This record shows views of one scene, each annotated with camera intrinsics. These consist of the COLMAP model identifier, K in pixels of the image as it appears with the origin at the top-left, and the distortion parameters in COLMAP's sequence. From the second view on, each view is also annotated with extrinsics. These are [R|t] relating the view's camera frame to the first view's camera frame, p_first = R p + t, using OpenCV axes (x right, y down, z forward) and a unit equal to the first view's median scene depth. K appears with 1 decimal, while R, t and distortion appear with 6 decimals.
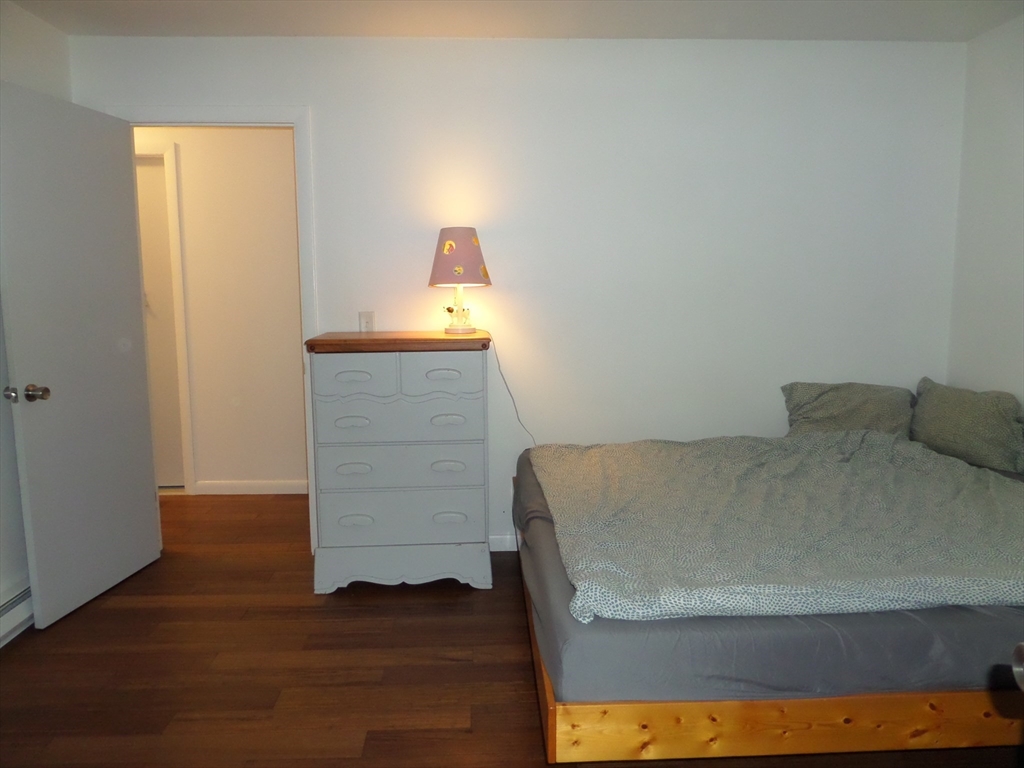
lens RADIAL K [[745.1, 0, 508.3], [0, 745.1, 378.5], [0, 0, 1]] dist [-0.011906, -0.012666]
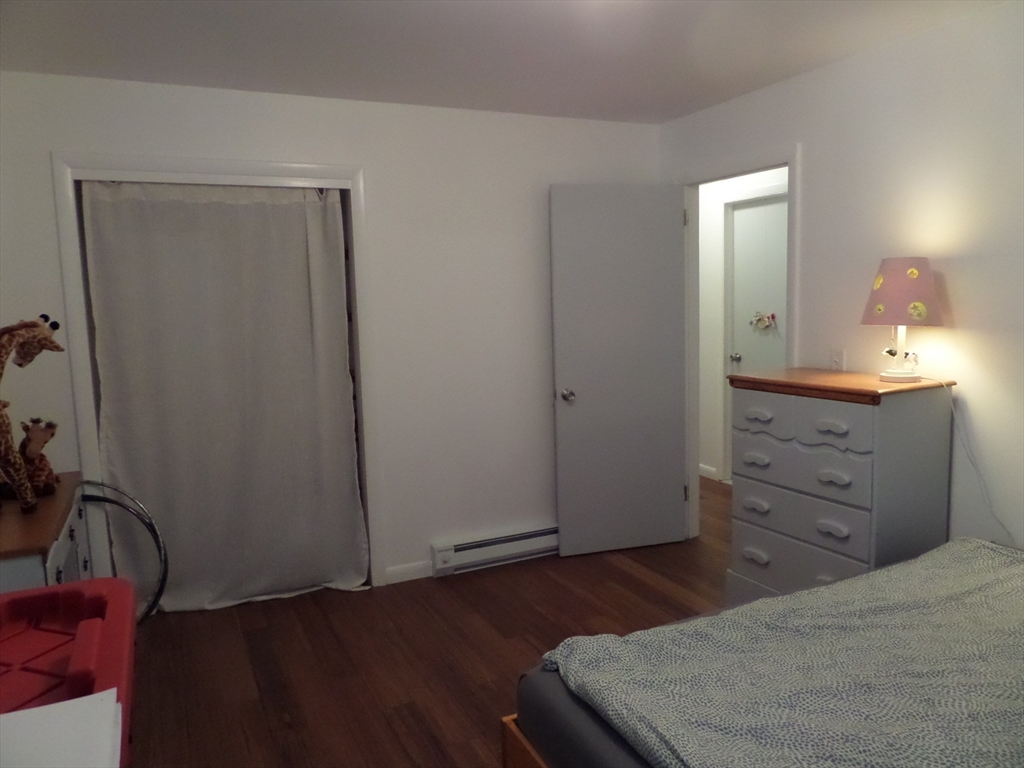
lens RADIAL K [[745.1, 0, 510.5], [0, 745.1, 388.7], [0, 0, 1]] dist [-0.011906, -0.012666]
pose [[0.388434, 0.106183, -0.915338, 0.585340], [-0.085833, 0.993189, 0.078790, -0.088706], [0.917470, 0.047961, 0.394903, 0.290272]]
